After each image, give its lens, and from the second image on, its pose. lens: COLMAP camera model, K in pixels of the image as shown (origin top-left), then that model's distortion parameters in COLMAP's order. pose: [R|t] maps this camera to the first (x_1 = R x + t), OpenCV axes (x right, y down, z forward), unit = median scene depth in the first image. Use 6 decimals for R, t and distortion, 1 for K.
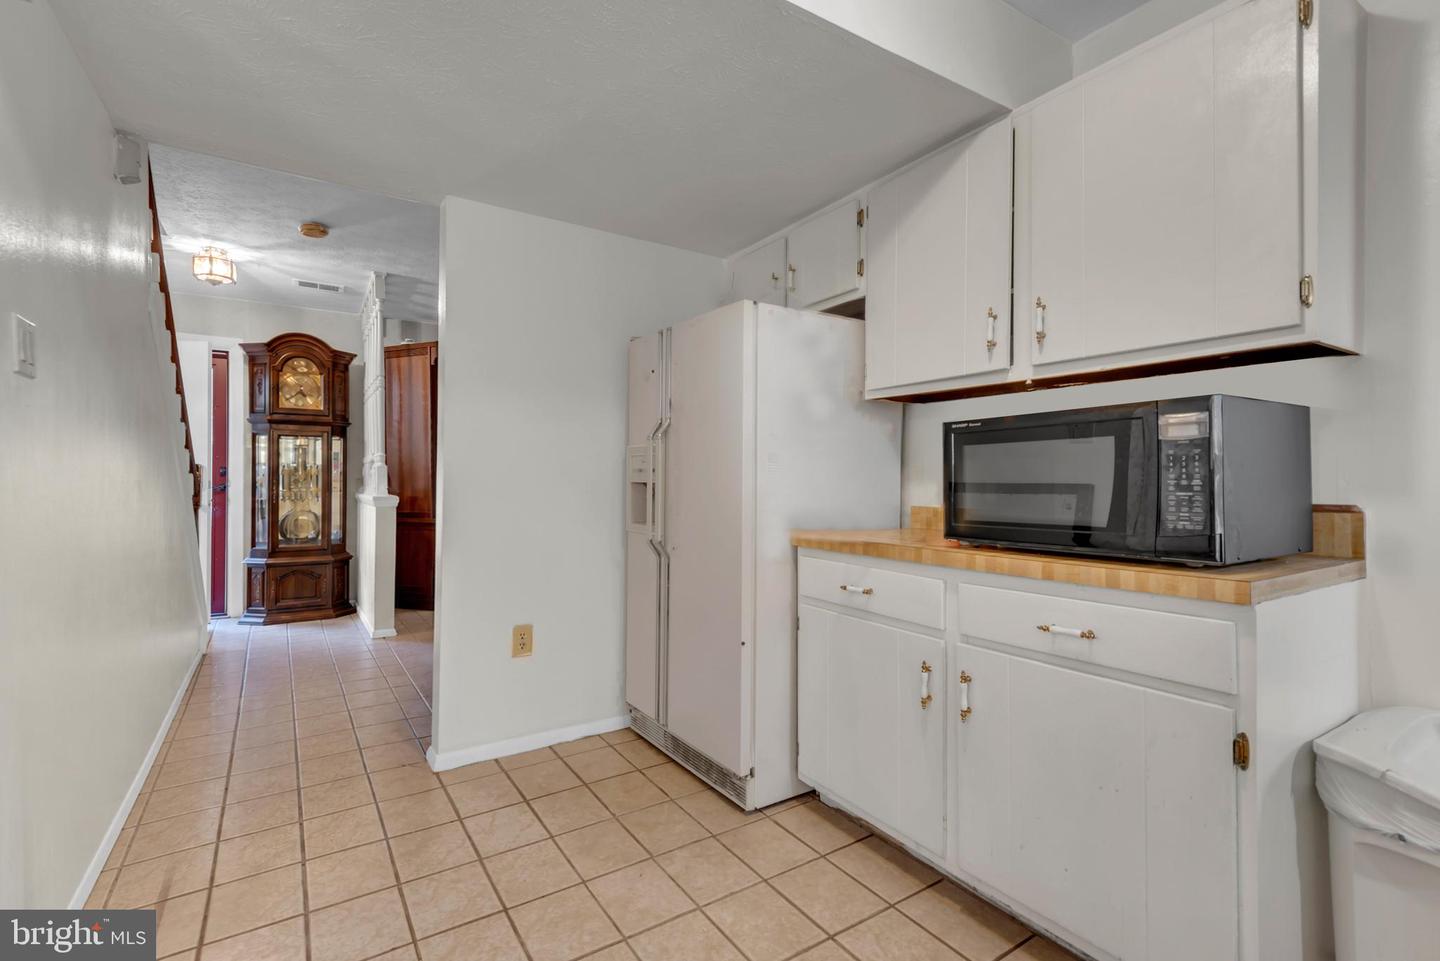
lens RADIAL K [[639.4, 0, 706.8], [0, 639.4, 470.2], [0, 0, 1]] dist [-0.006880, -0.005123]
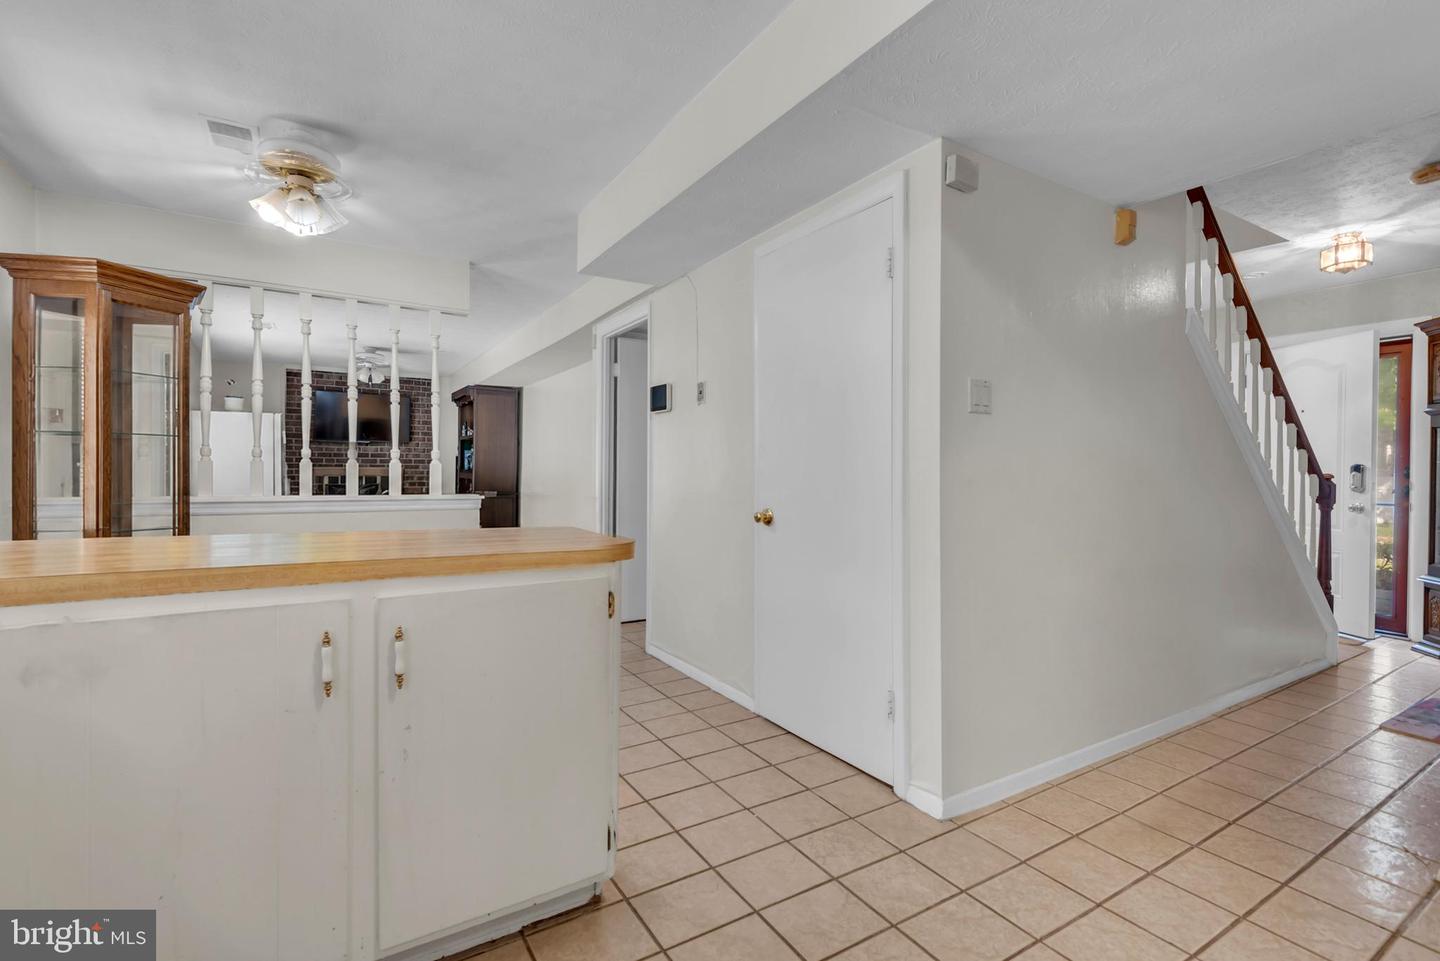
lens RADIAL K [[639.4, 0, 716.4], [0, 639.4, 475.7], [0, 0, 1]] dist [-0.006880, -0.005123]
pose [[-0.039448, 0.007529, -0.999193, 0.191220], [-0.001868, 0.999969, 0.007609, 0.000915], [0.999220, 0.002166, -0.039433, 0.112687]]
